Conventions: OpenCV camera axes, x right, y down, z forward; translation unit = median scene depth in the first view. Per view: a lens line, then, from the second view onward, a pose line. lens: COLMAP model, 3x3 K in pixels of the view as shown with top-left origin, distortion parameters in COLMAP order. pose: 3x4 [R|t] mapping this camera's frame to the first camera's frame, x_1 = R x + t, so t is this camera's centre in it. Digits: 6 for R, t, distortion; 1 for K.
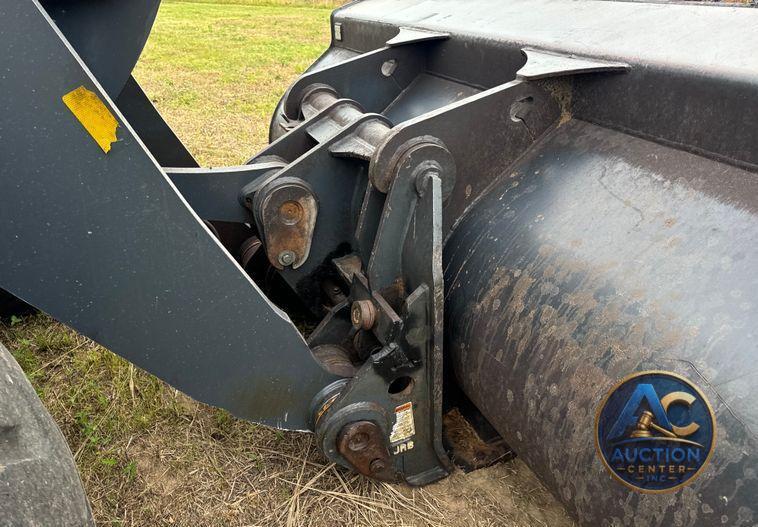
lens RADIAL K [[529.9, 0, 384.1], [0, 529.9, 280.5], [0, 0, 1]] dist [0.073407, -0.070398]
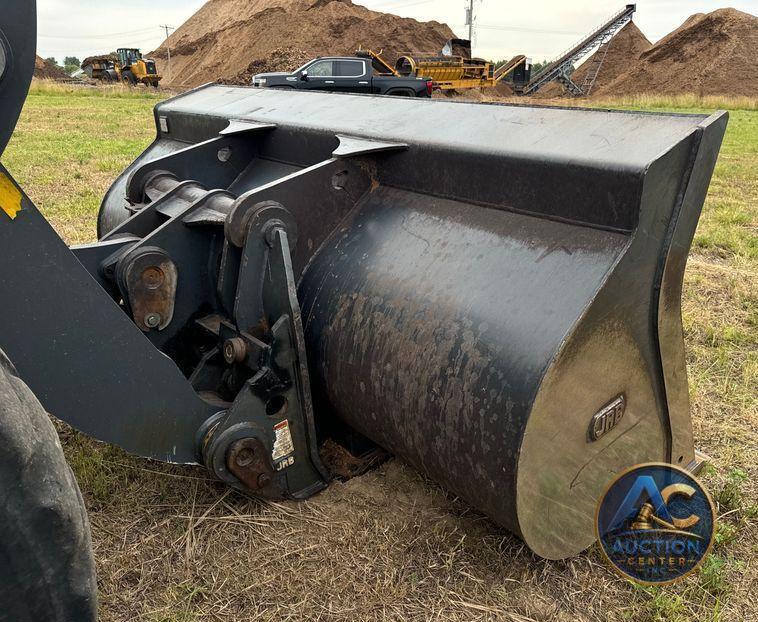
lens RADIAL K [[616.5, 0, 438.3], [0, 616.5, 326.1], [0, 0, 1]] dist [0.090381, -0.090677]
pose [[0.938194, -0.126029, 0.322349, -0.053366], [0.162733, 0.982606, -0.089463, 0.204947], [-0.305467, 0.136391, 0.942384, -0.450424]]
